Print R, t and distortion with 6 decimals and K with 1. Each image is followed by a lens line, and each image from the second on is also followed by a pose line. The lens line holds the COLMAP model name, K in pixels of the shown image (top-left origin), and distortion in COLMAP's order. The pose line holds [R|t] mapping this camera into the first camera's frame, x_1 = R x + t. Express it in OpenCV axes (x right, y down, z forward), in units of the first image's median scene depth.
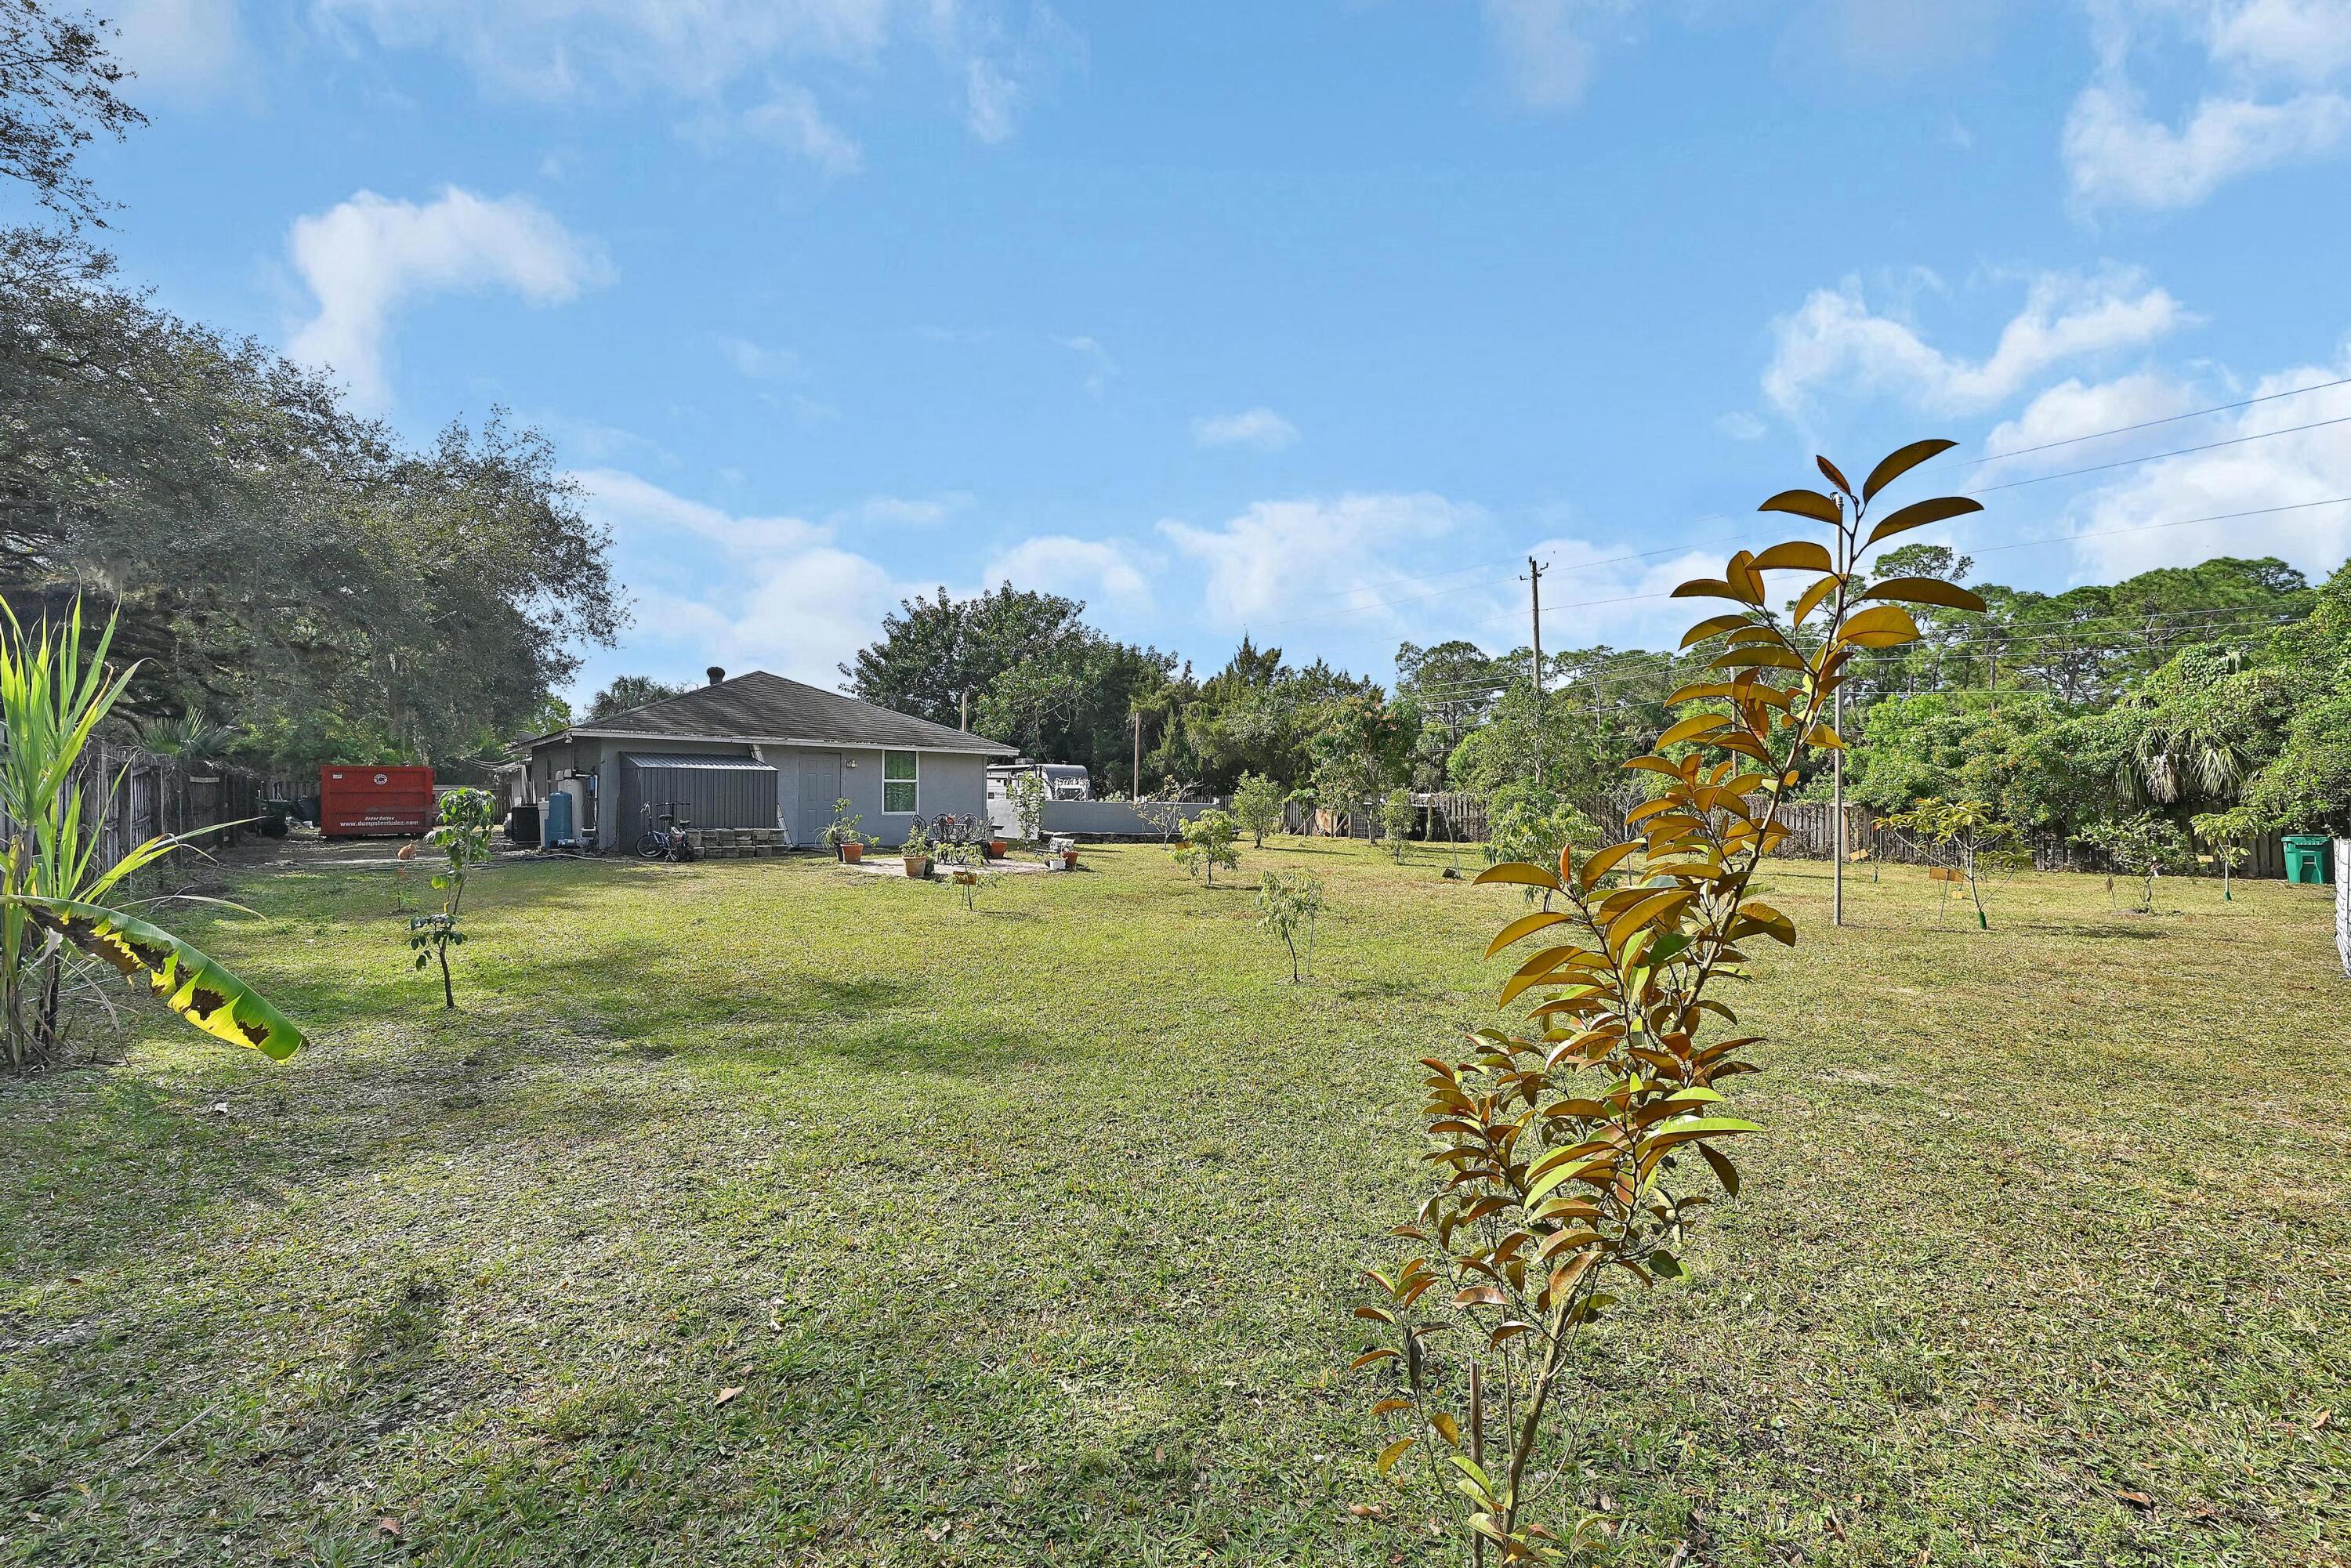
lens RADIAL K [[944.1, 0, 1171.5], [0, 944.1, 783.9], [0, 0, 1]] dist [-0.000465, -0.000415]
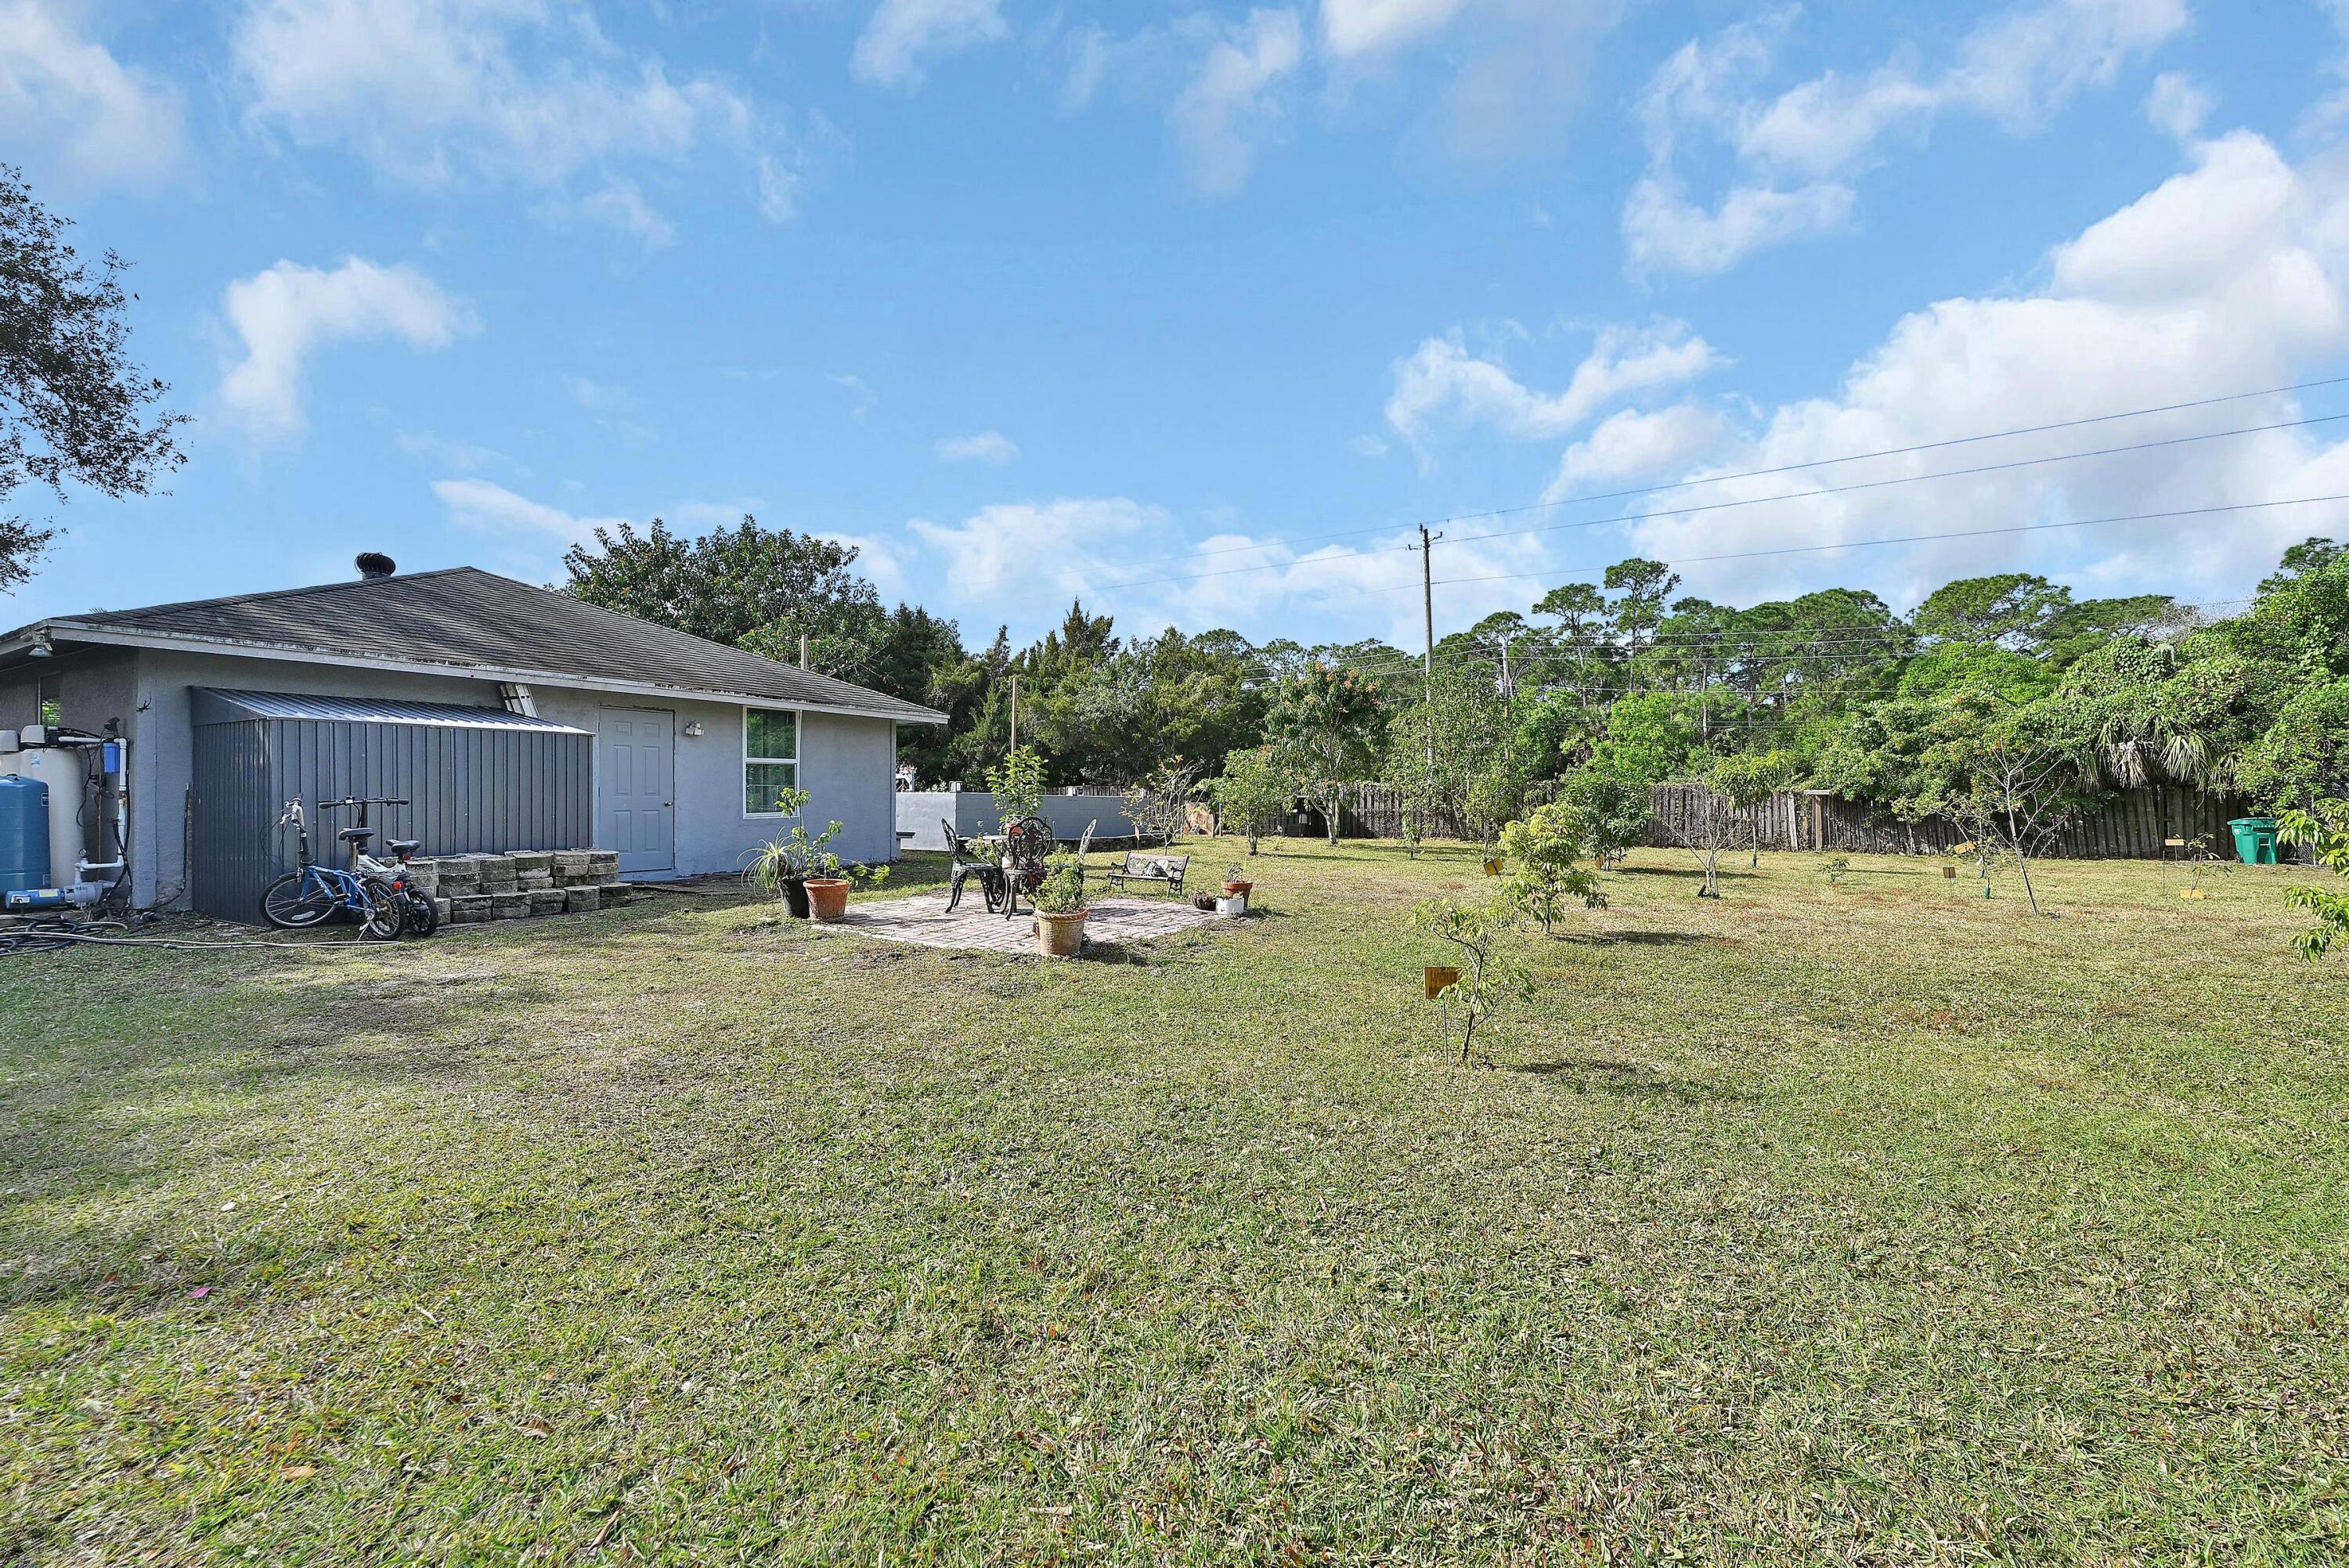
lens RADIAL K [[943.2, 0, 1177.1], [0, 943.2, 792.4], [0, 0, 1]] dist [-0.000465, -0.000415]
pose [[0.945610, -0.005263, 0.325260, -0.149349], [0.000127, 0.999875, 0.015811, 0.004648], [-0.325303, -0.014909, 0.945492, 0.221777]]
